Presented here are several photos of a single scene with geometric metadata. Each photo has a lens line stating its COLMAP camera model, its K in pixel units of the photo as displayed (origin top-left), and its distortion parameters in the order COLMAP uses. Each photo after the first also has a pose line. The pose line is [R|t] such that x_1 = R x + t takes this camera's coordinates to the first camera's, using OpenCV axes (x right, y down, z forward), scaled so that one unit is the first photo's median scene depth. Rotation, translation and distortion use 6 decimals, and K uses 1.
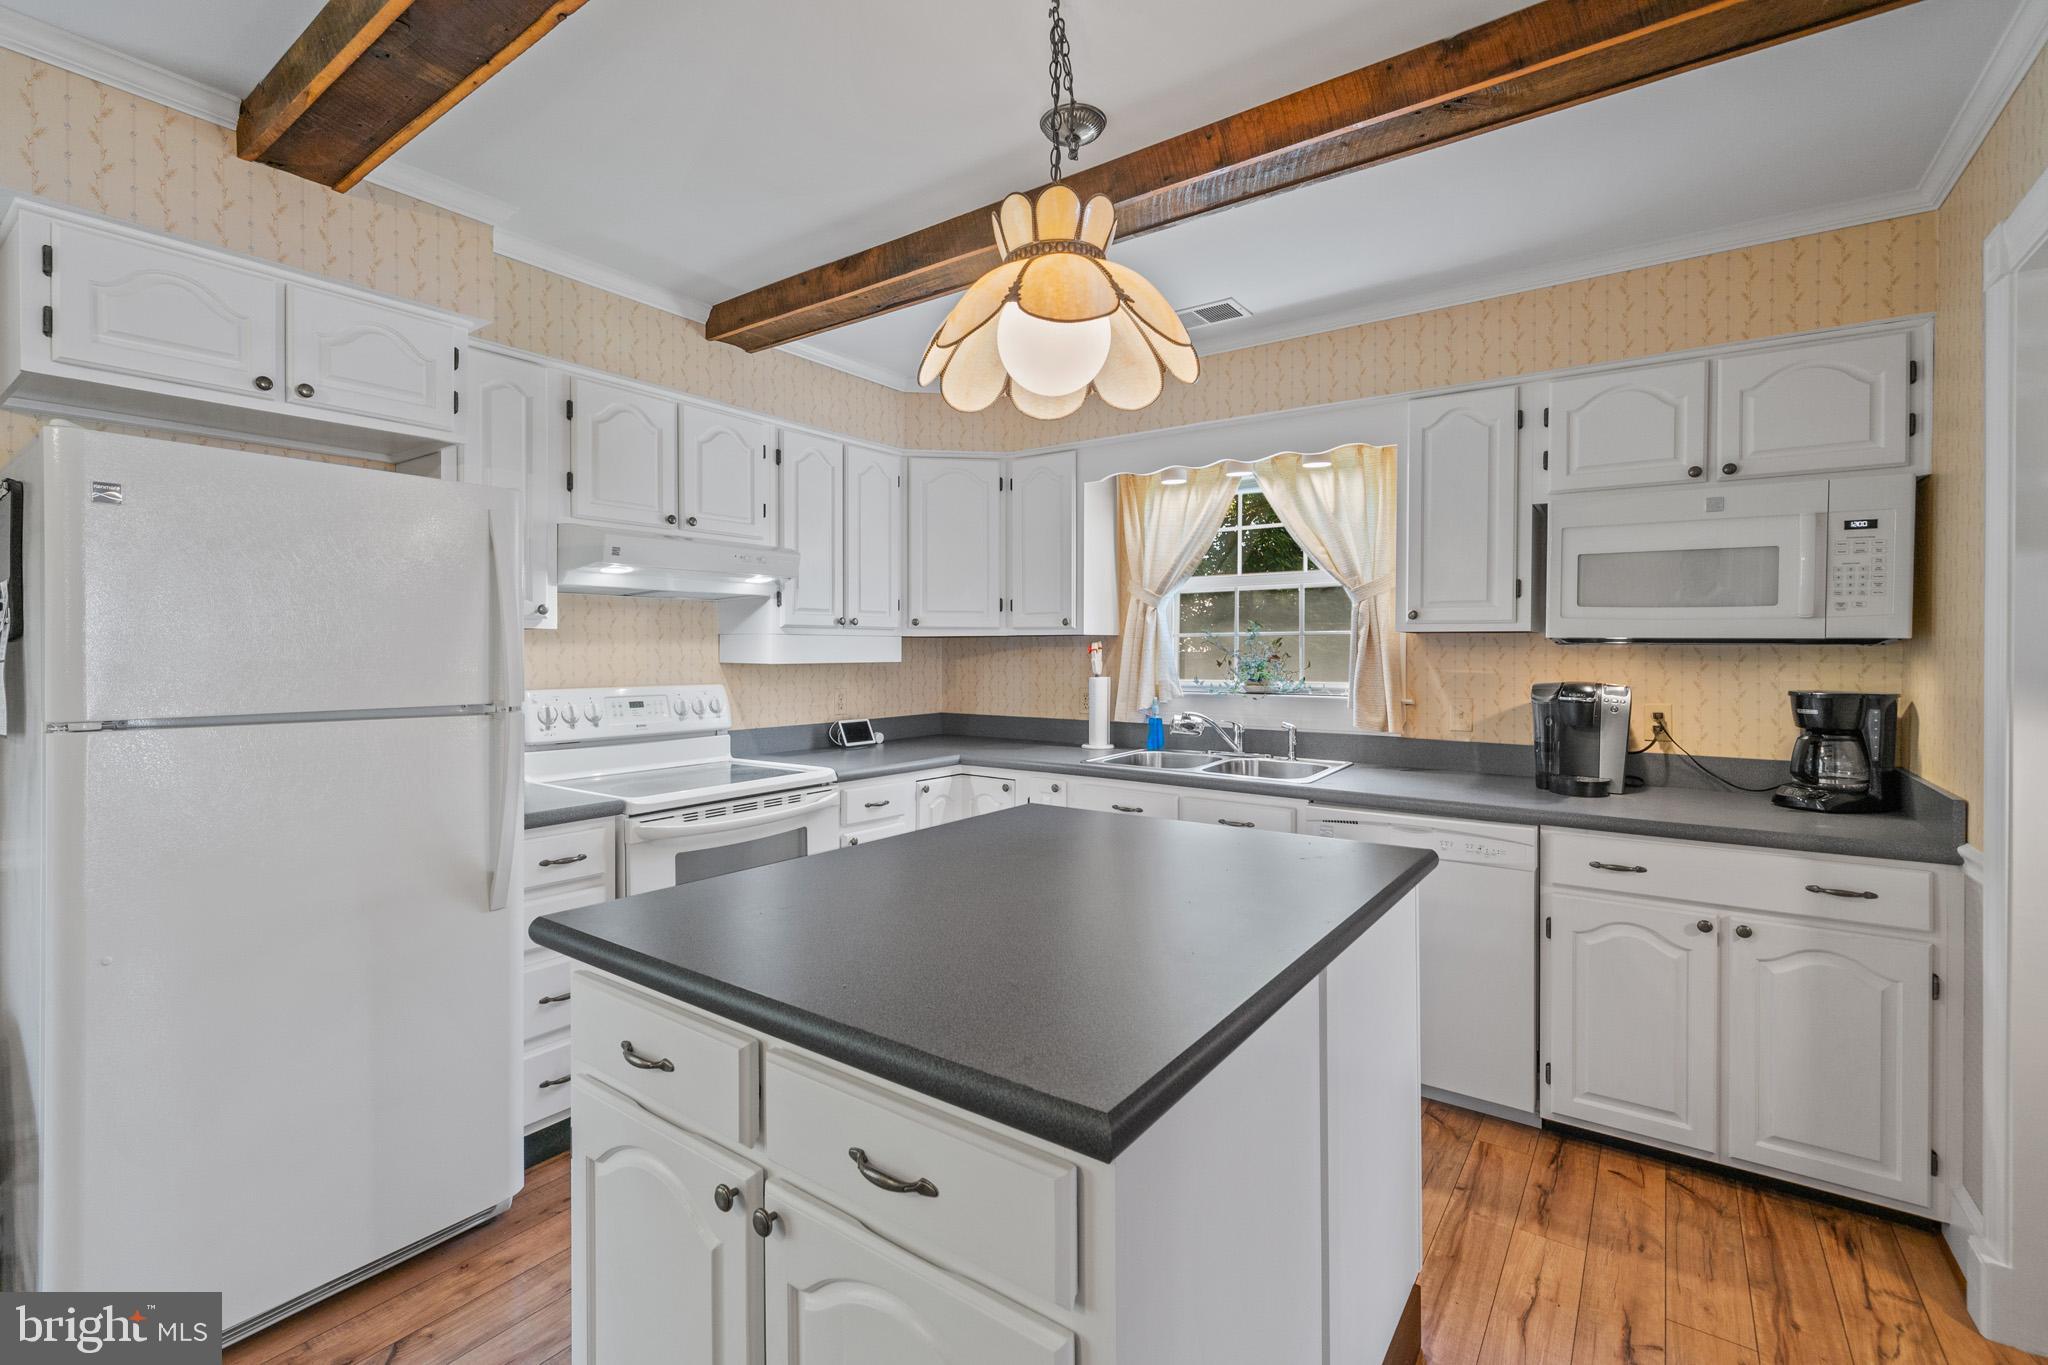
lens RADIAL K [[896.7, 0, 995.1], [0, 896.7, 653.6], [0, 0, 1]] dist [-0.001816, 0.000188]
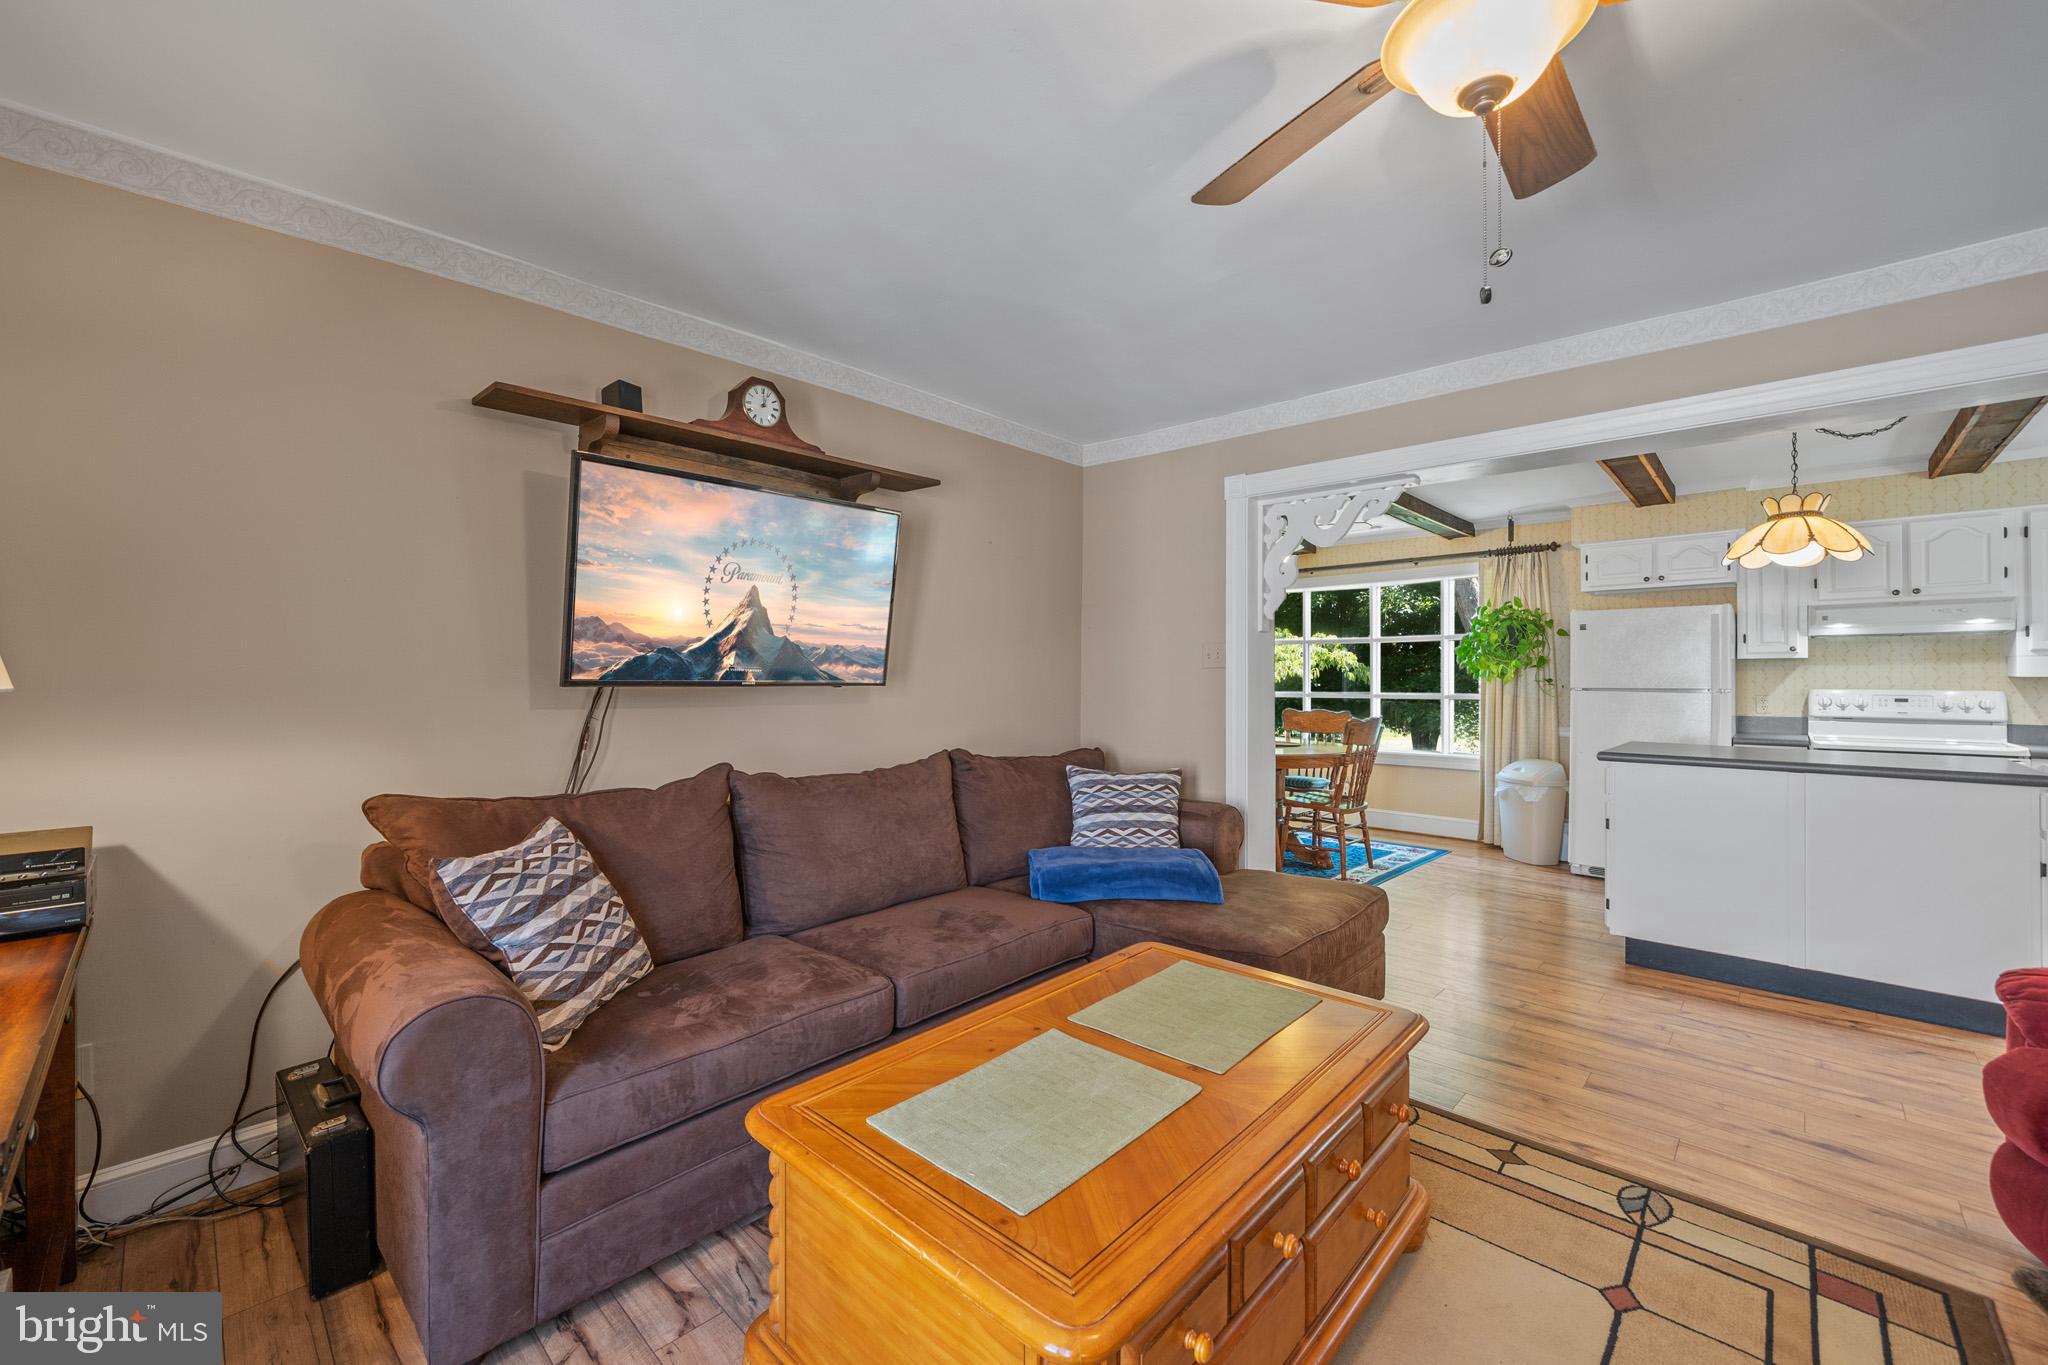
lens RADIAL K [[811.2, 0, 1001.0], [0, 811.2, 674.7], [0, 0, 1]] dist [-0.002639, -0.000105]
pose [[-0.135547, -0.005090, -0.990758, 1.328854], [-0.004118, 0.999981, -0.004574, 0.022433], [0.990762, 0.003460, -0.135565, -0.470553]]
